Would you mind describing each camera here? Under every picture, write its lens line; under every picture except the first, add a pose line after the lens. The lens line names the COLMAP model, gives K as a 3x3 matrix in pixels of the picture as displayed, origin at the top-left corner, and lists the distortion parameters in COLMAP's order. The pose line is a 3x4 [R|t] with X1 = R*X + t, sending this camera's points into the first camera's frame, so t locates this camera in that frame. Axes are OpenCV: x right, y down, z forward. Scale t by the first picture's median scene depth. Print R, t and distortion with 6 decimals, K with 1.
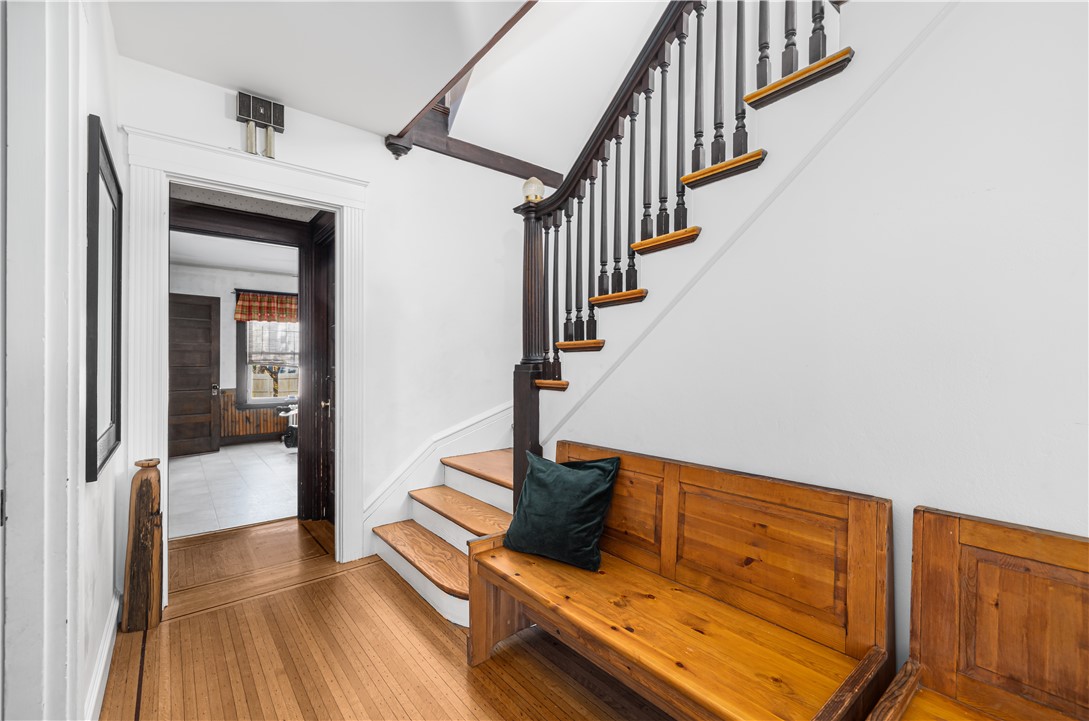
lens RADIAL K [[464.4, 0, 570.5], [0, 464.4, 352.2], [0, 0, 1]] dist [0.000753, 0.002579]
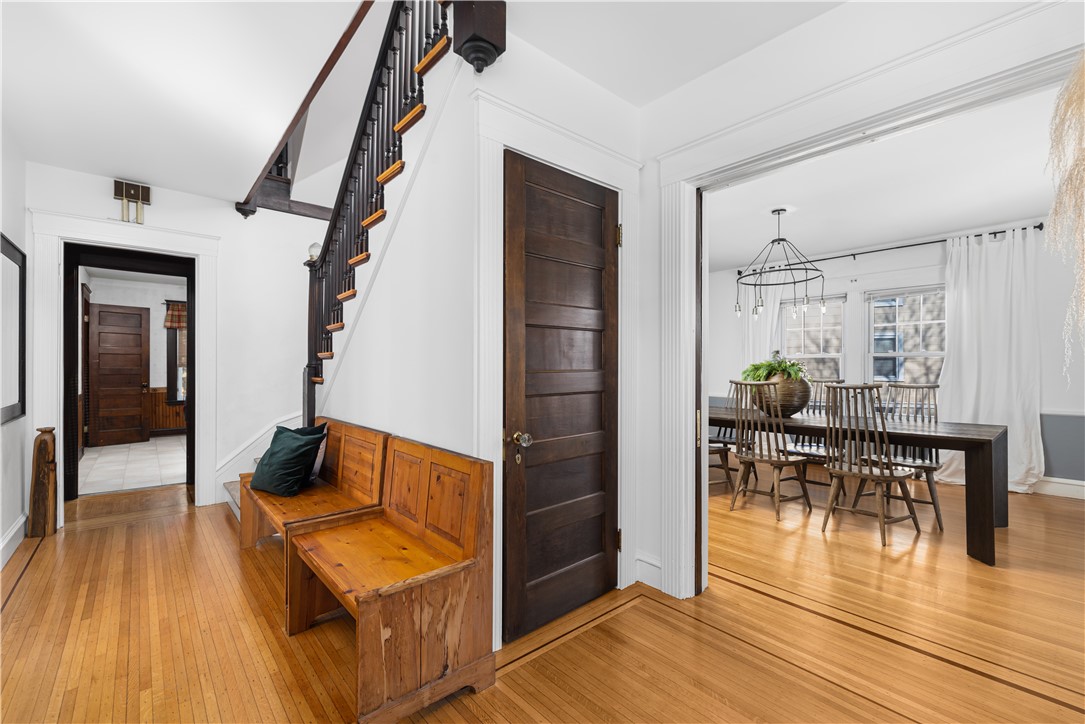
lens RADIAL K [[462.7, 0, 557.8], [0, 462.7, 362.8], [0, 0, 1]] dist [0.000753, 0.002579]
pose [[0.999633, 0.010568, 0.024954, 0.639230], [-0.010853, 0.999877, 0.011282, -0.014848], [-0.024832, -0.011549, 0.999625, -0.494230]]
